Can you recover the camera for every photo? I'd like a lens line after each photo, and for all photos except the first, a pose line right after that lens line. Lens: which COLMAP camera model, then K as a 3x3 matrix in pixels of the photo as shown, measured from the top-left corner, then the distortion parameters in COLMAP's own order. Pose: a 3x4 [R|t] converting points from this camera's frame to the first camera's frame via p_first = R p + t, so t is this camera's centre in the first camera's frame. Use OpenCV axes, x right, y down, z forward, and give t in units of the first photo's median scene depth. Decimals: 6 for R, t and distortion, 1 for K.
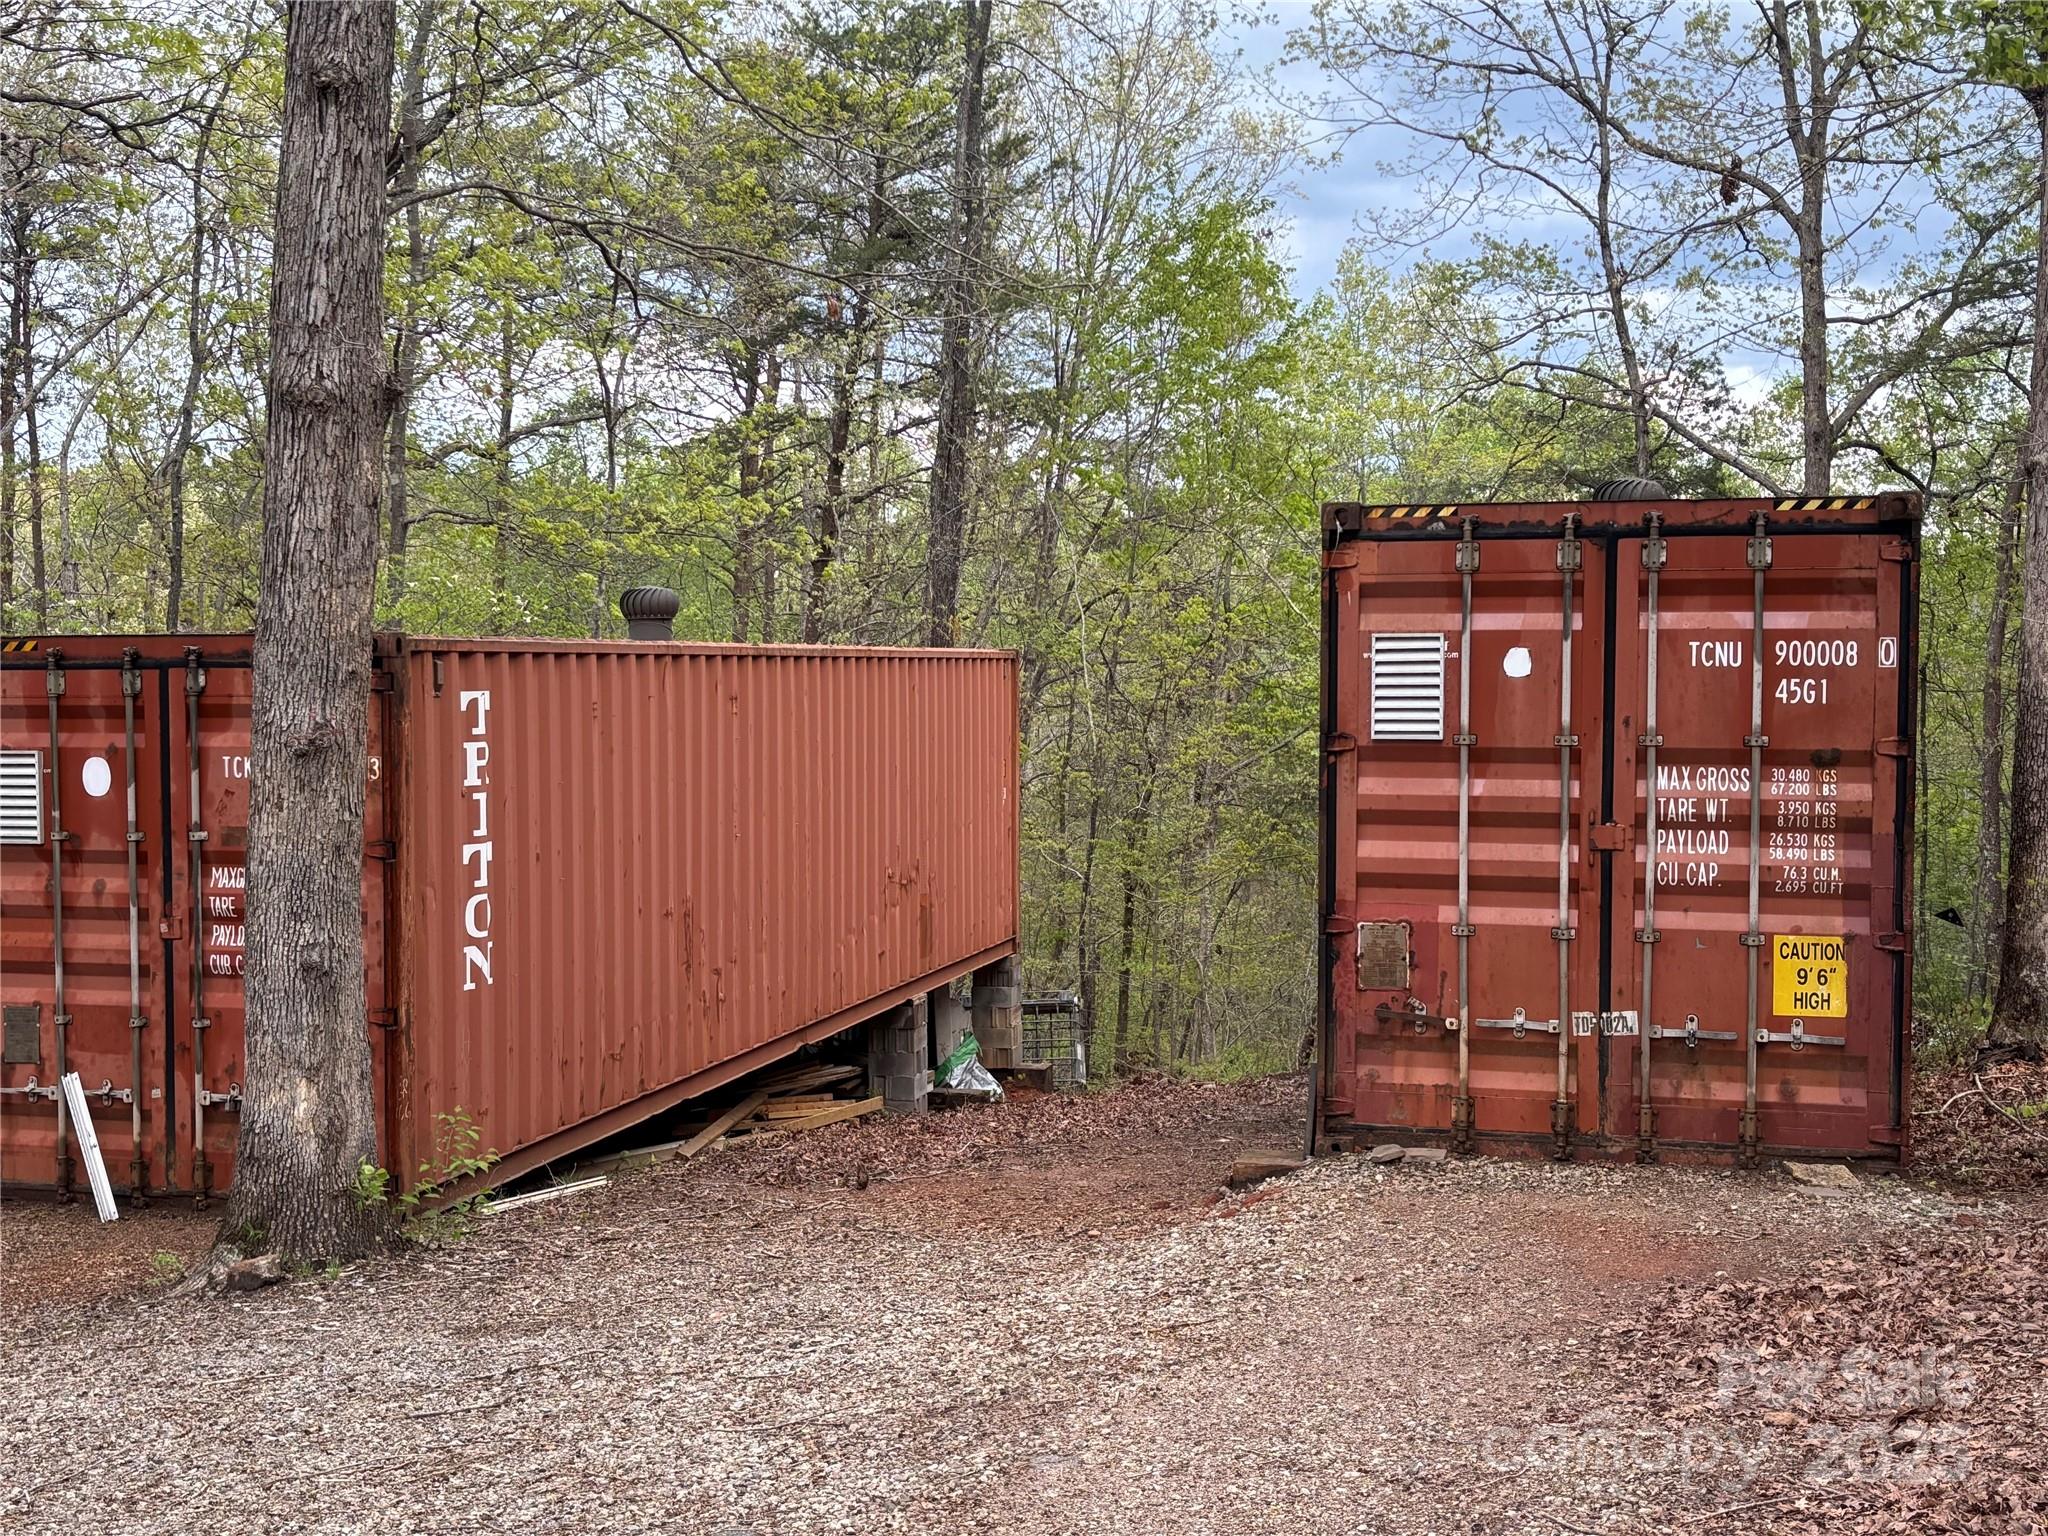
lens RADIAL K [[2534.7, 0, 1036.6], [0, 2534.7, 775.5], [0, 0, 1]] dist [0.080532, 0.000000]
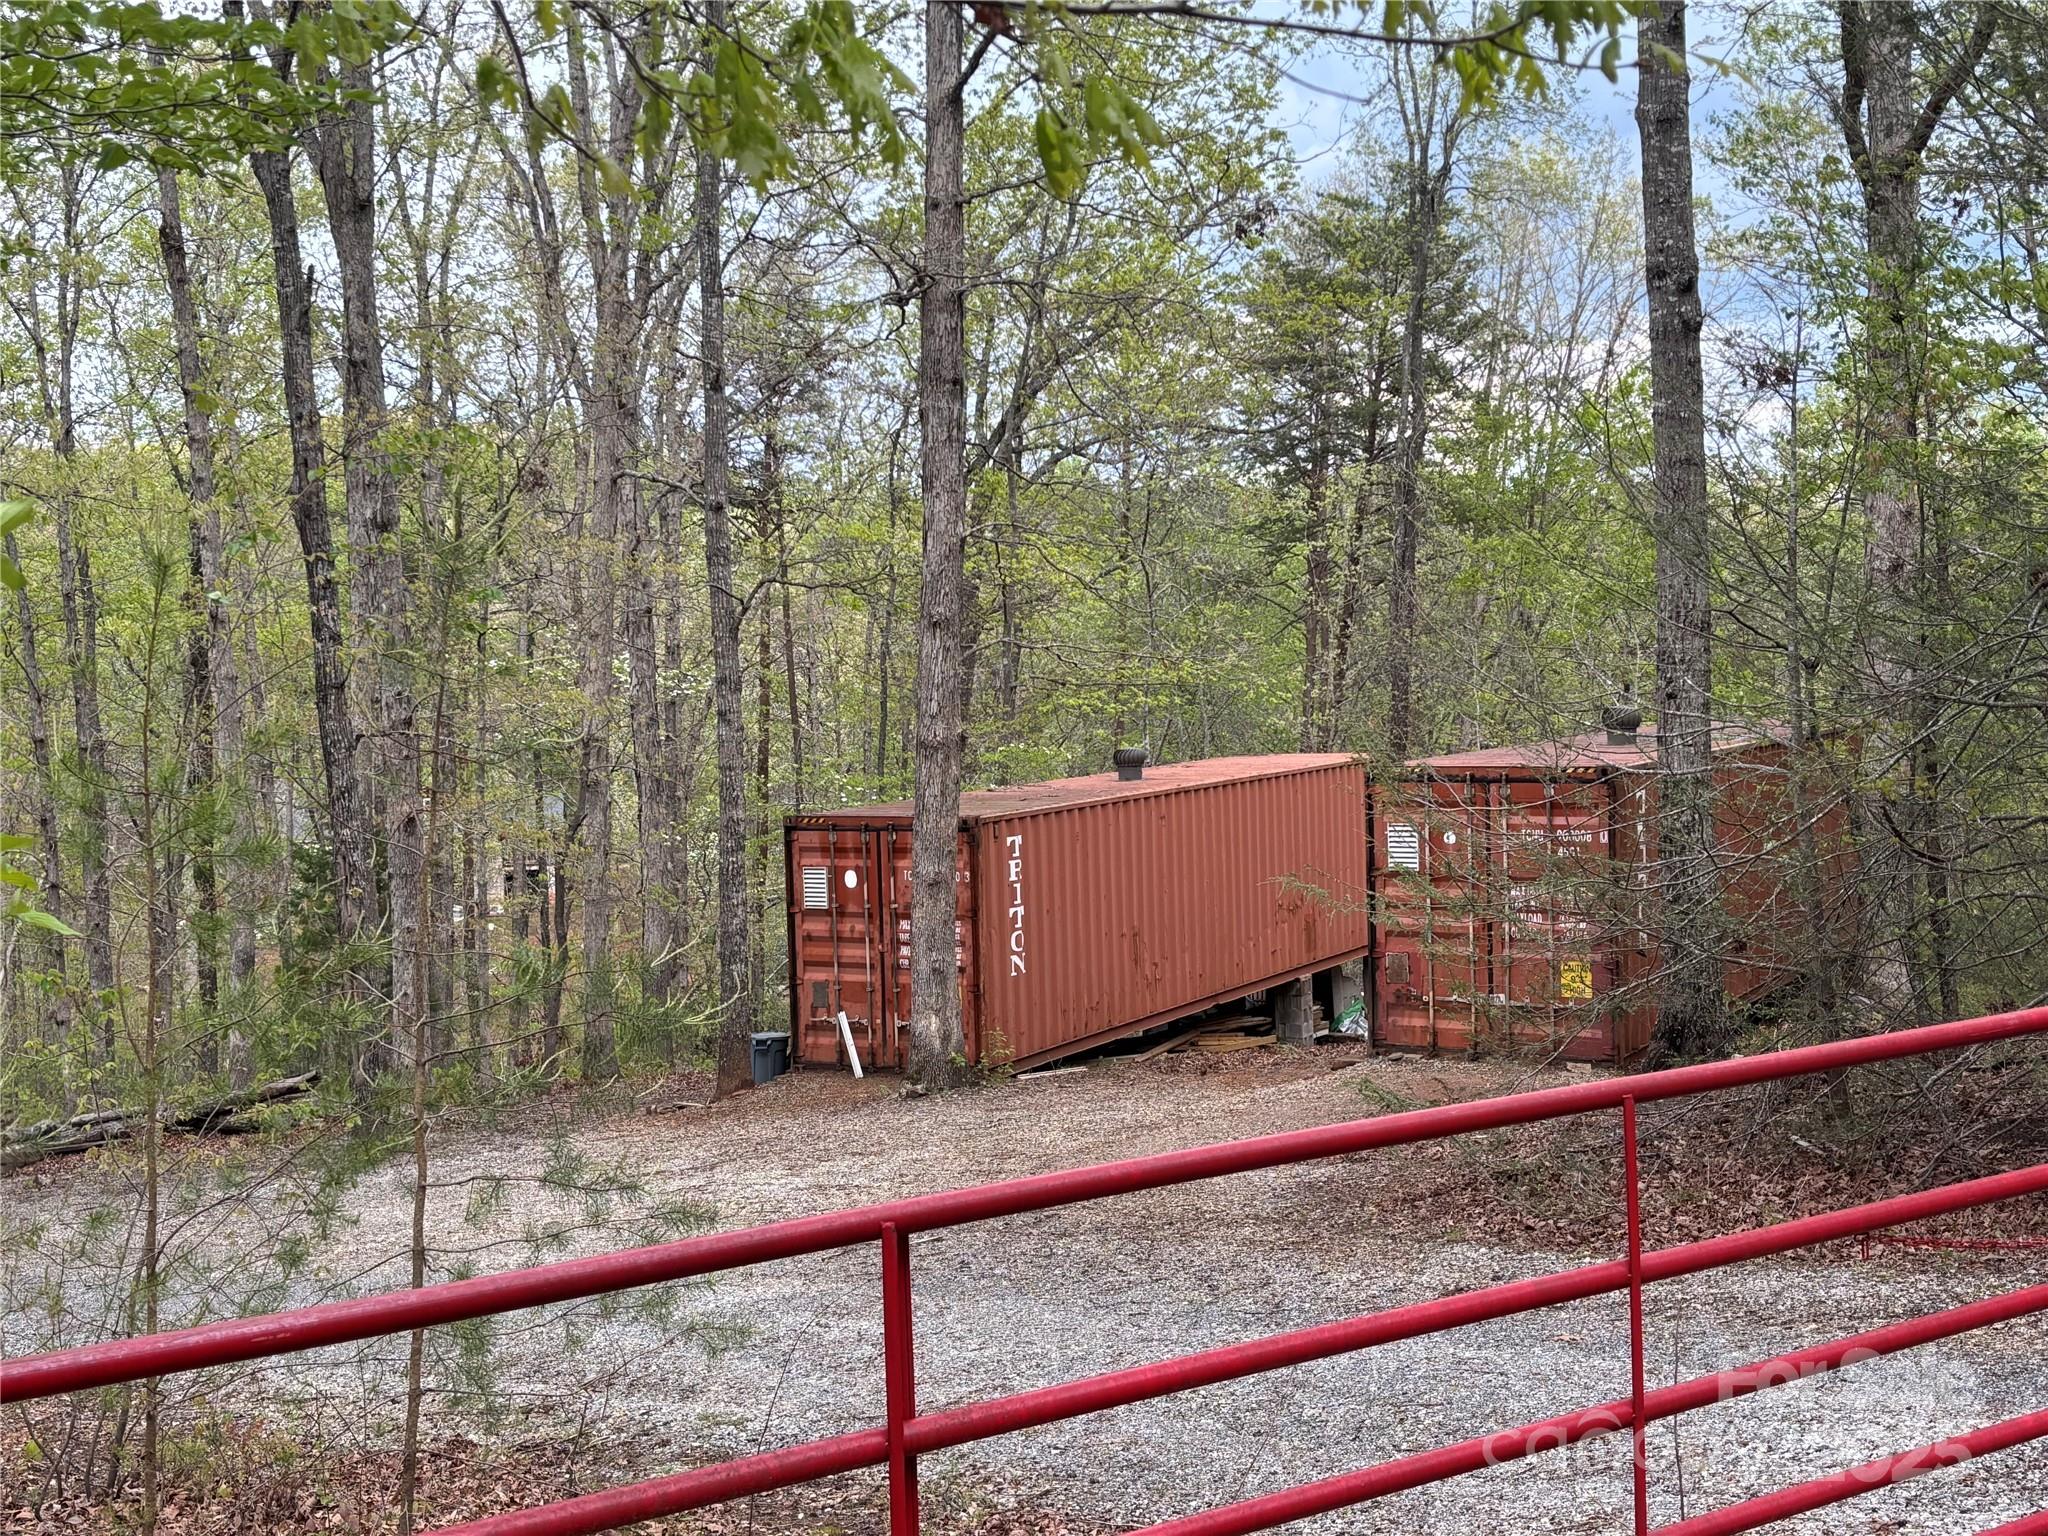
lens RADIAL K [[2534.7, 0, 1032.4], [0, 2534.7, 754.8], [0, 0, 1]] dist [0.080532, 0.000000]
pose [[0.964350, -0.013483, -0.264285, 0.375223], [0.015764, 0.999855, 0.006511, -0.120888], [0.264159, -0.010445, 0.964423, -1.099919]]
